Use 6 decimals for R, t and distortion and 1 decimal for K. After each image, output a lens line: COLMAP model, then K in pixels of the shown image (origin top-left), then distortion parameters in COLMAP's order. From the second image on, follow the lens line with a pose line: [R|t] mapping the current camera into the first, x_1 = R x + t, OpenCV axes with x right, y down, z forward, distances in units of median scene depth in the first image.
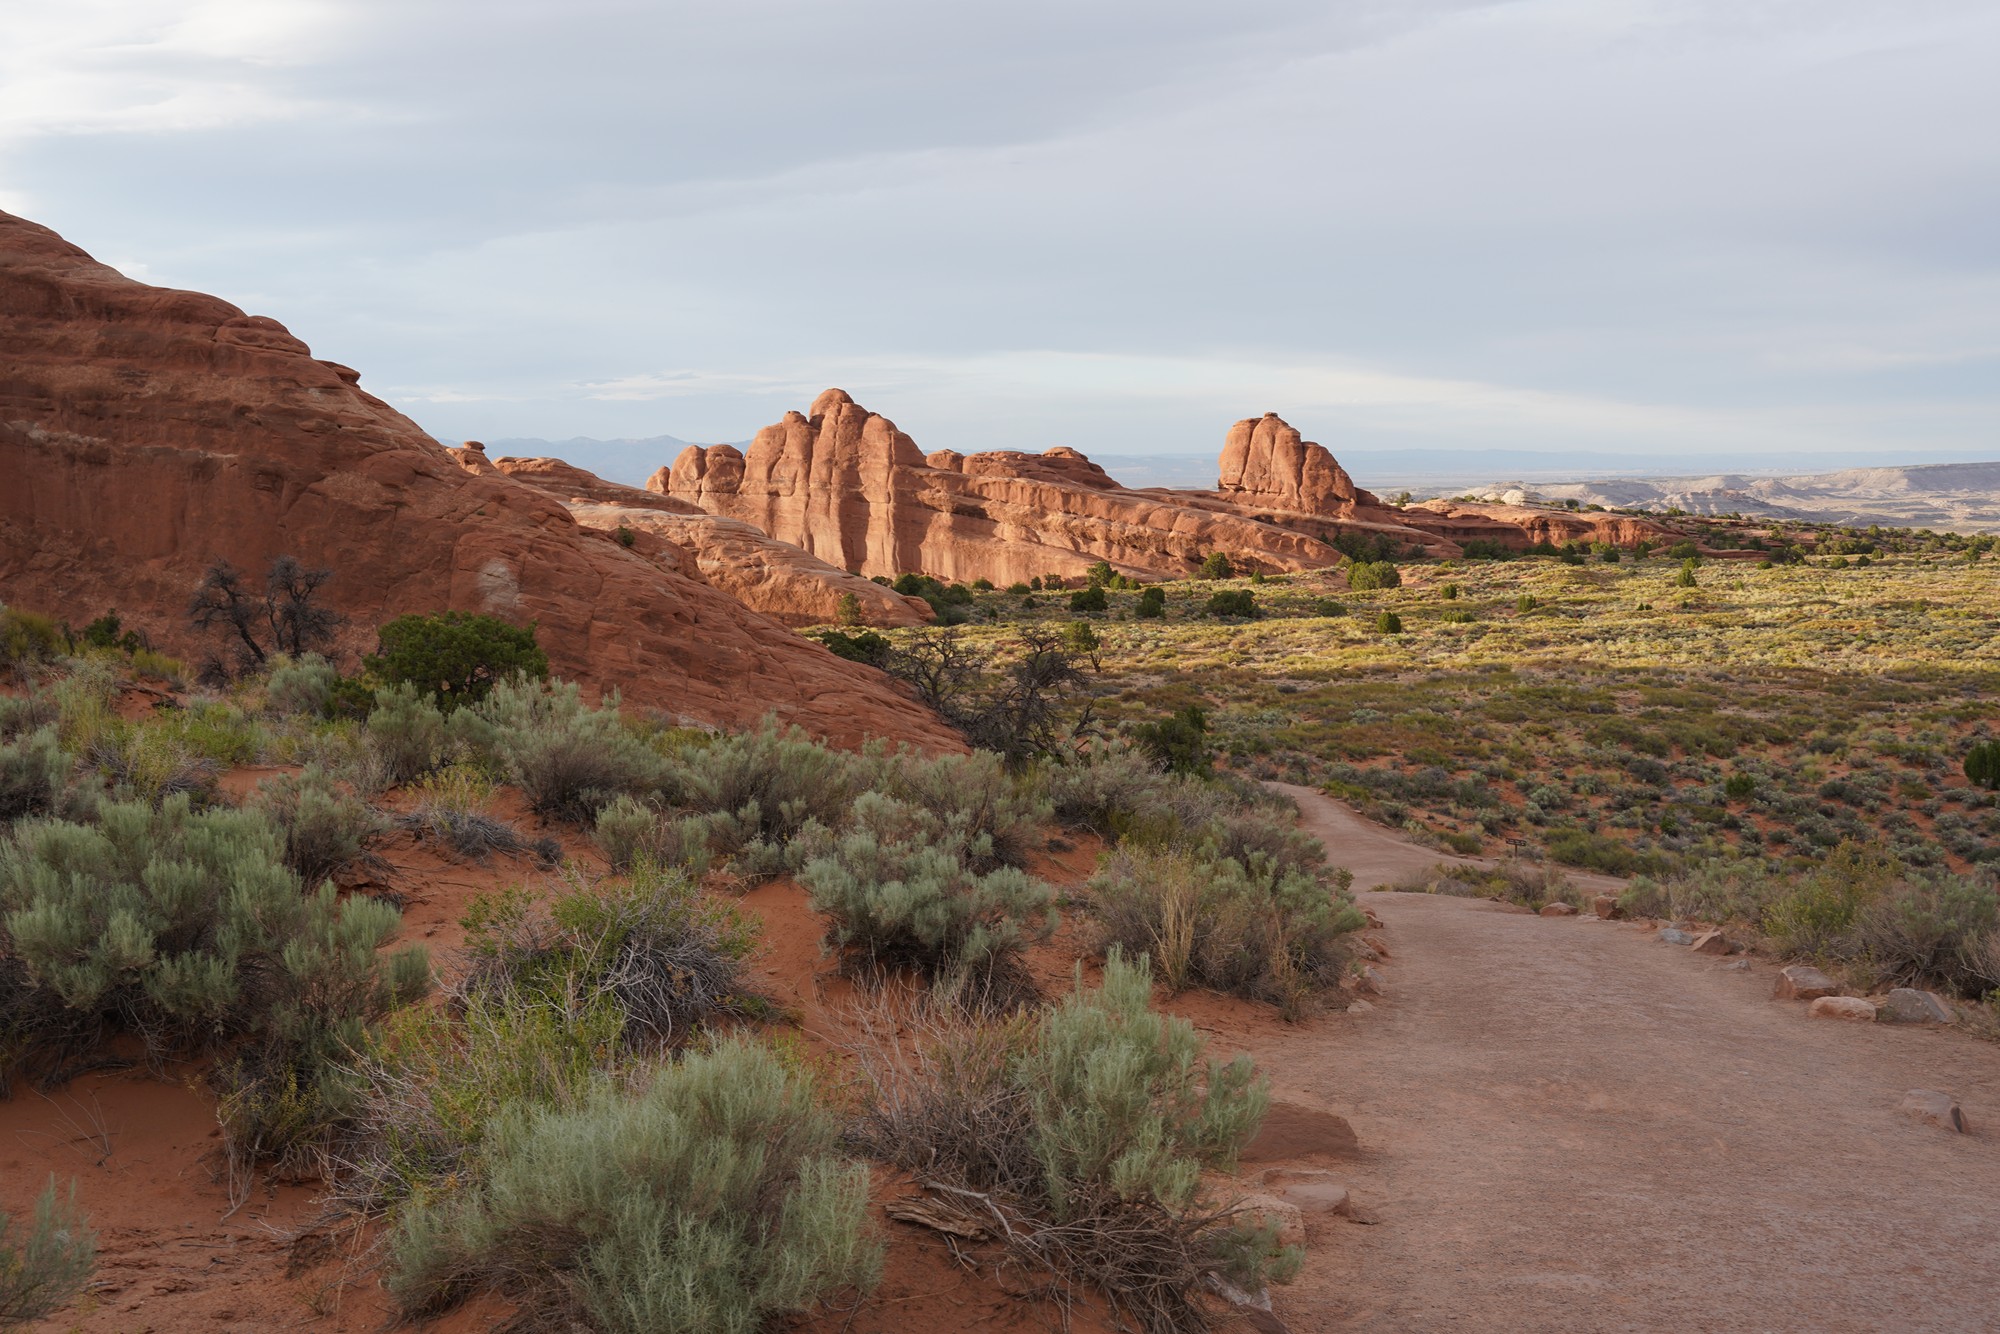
lens RADIAL K [[2231.6, 0, 1001.1], [0, 2231.6, 669.9], [0, 0, 1]] dist [0.011343, 0.000000]
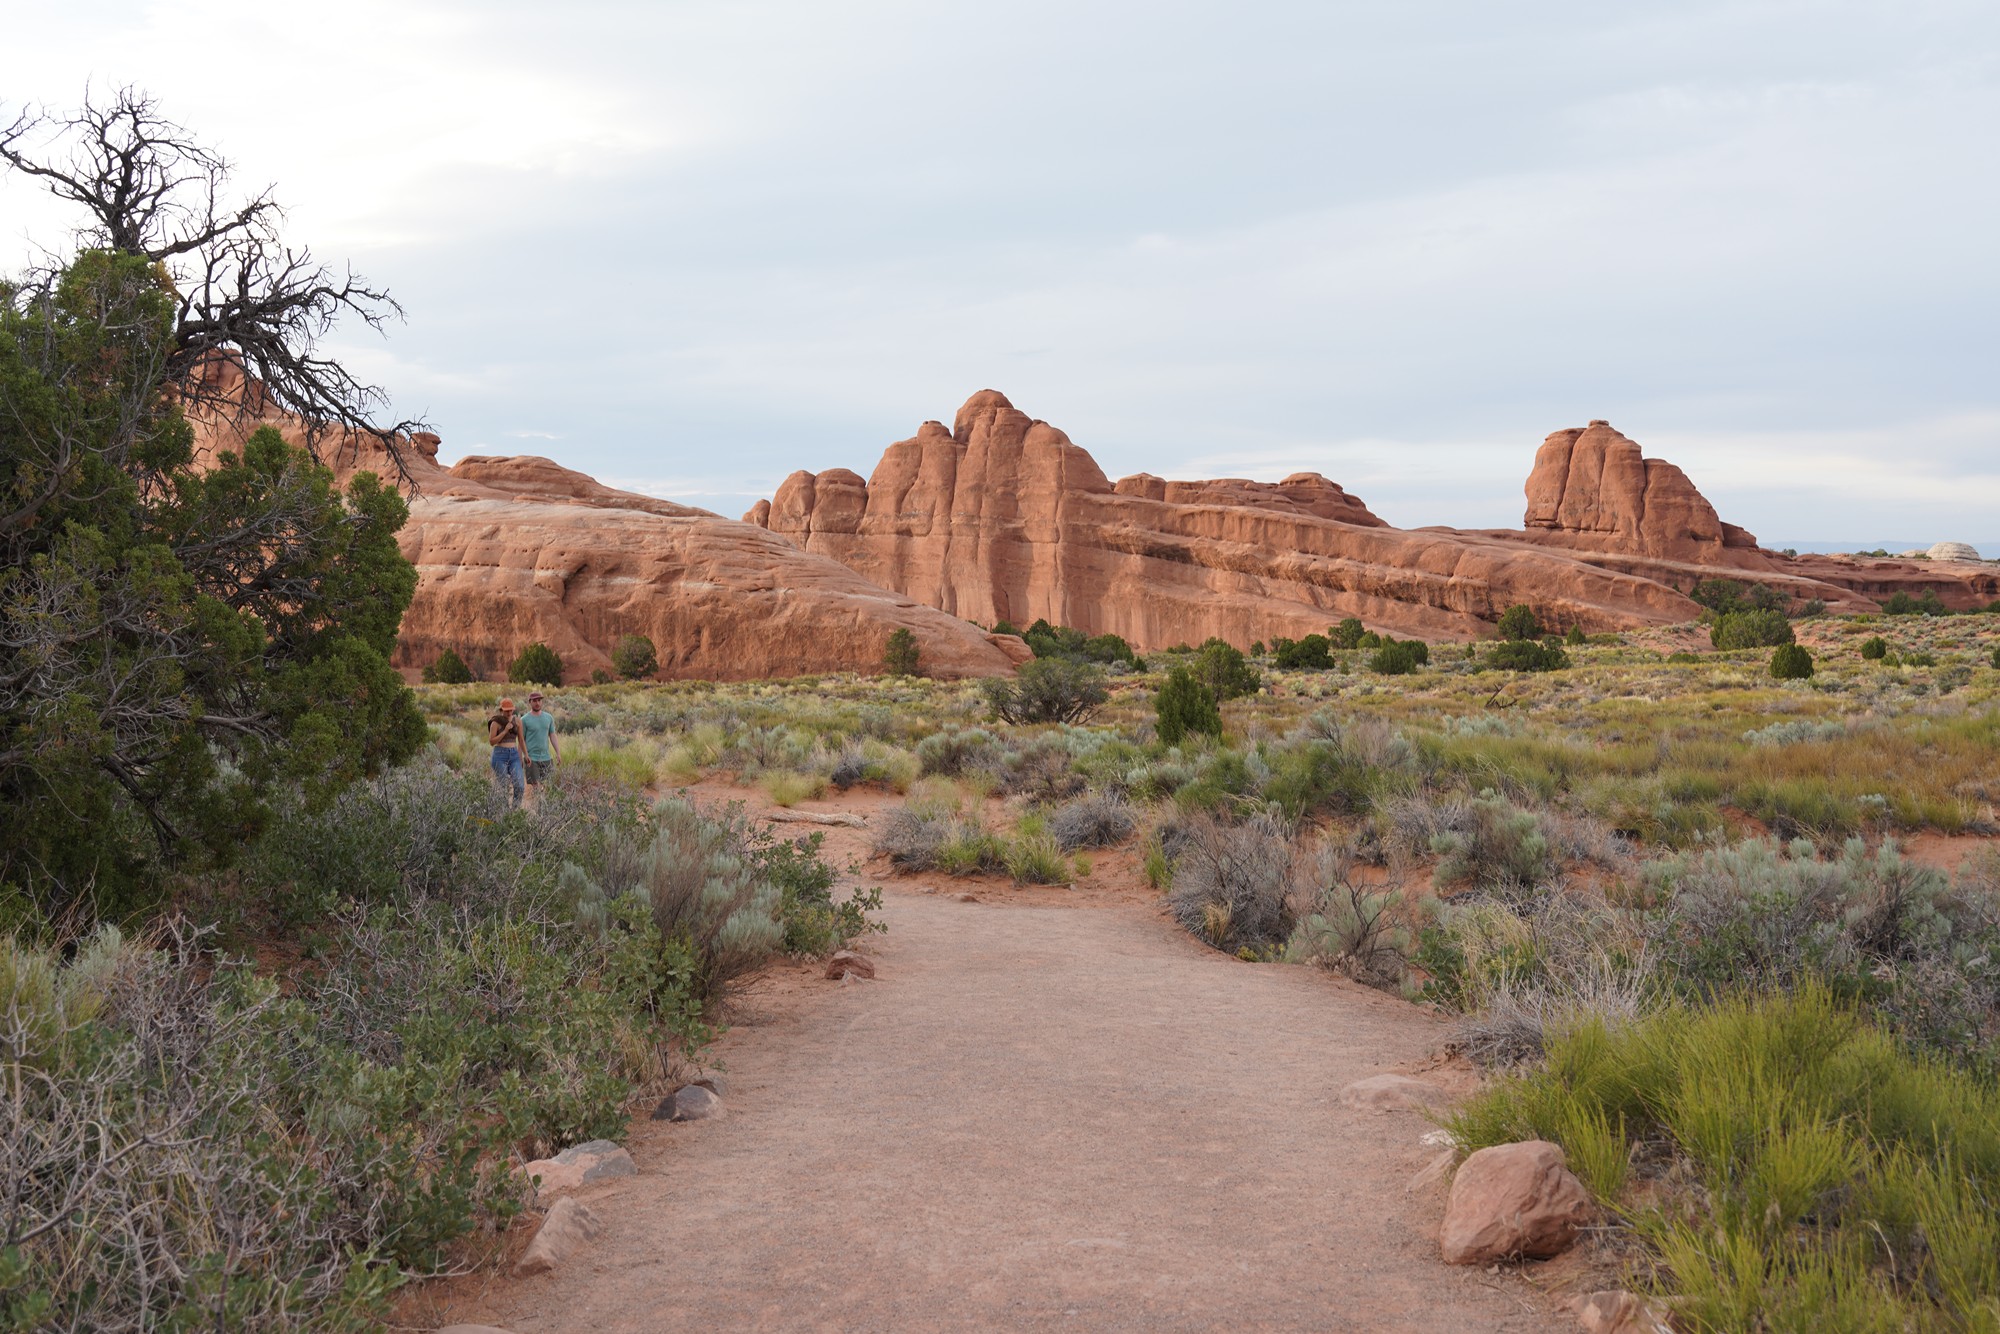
lens RADIAL K [[2423.1, 0, 998.0], [0, 2423.1, 663.5], [0, 0, 1]] dist [0.012717, 0.000000]
pose [[0.991483, -0.001051, -0.130234, 0.032659], [-0.006686, 0.998238, -0.058955, 0.010798], [0.130067, 0.059323, 0.989729, 0.220003]]
